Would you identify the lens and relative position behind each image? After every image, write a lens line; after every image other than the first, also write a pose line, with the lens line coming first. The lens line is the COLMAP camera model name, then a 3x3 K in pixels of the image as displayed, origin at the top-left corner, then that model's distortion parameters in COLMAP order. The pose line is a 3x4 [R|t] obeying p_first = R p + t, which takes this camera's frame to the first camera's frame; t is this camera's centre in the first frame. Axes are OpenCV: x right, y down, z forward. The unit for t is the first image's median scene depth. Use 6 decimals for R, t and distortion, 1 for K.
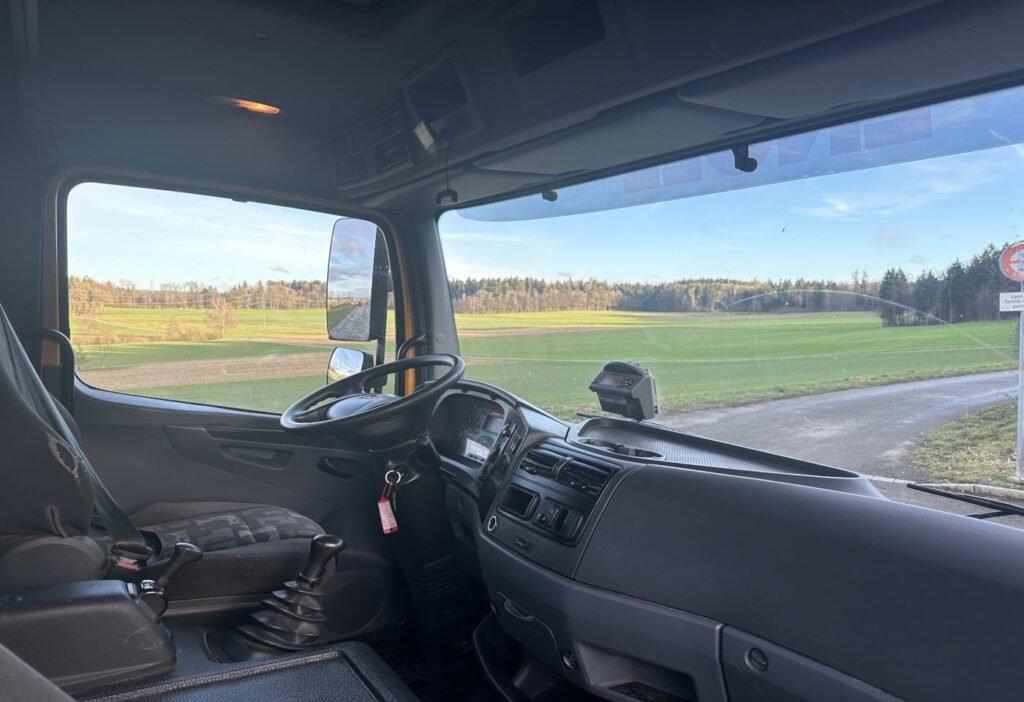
lens RADIAL K [[720.6, 0, 513.2], [0, 720.6, 353.0], [0, 0, 1]] dist [0.058056, -0.056665]
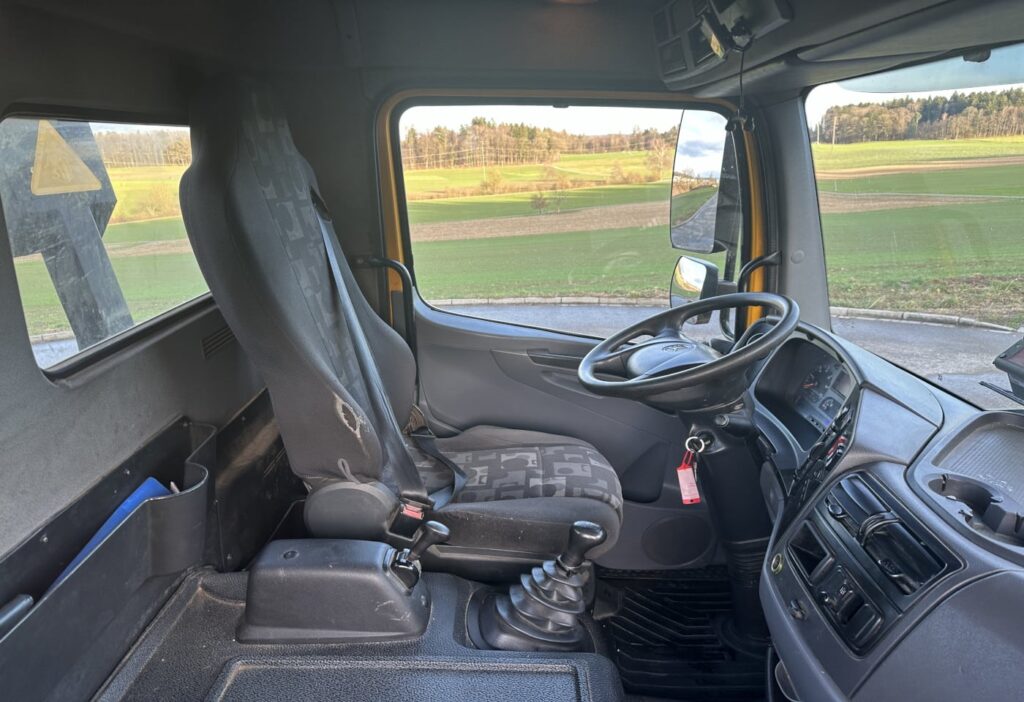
lens RADIAL K [[720.6, 0, 513.2], [0, 720.6, 353.0], [0, 0, 1]] dist [0.058056, -0.056665]
pose [[0.834596, 0.105214, -0.540721, 0.093509], [0.016451, 0.976392, 0.215380, -0.107760], [0.550617, -0.188651, 0.813162, 0.176803]]
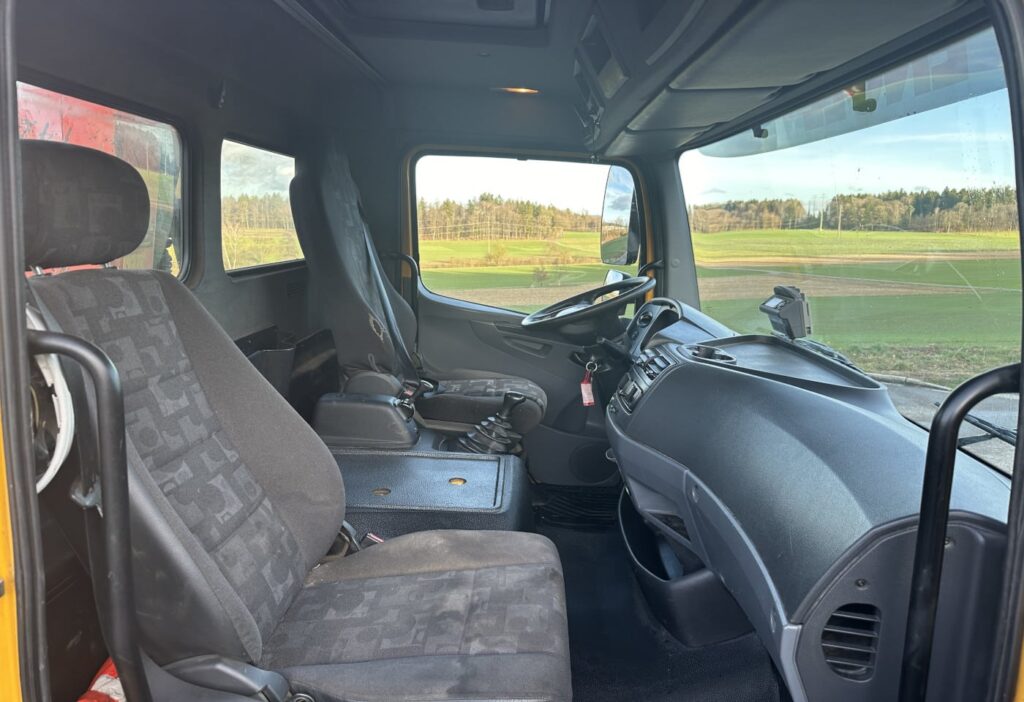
lens RADIAL K [[730.4, 0, 506.2], [0, 730.4, 355.4], [0, 0, 1]] dist [0.093590, -0.133261]
pose [[0.825188, 0.084815, -0.558455, 0.409389], [-0.023975, 0.993031, 0.115391, -0.002640], [0.564350, -0.081831, 0.821470, -0.191589]]
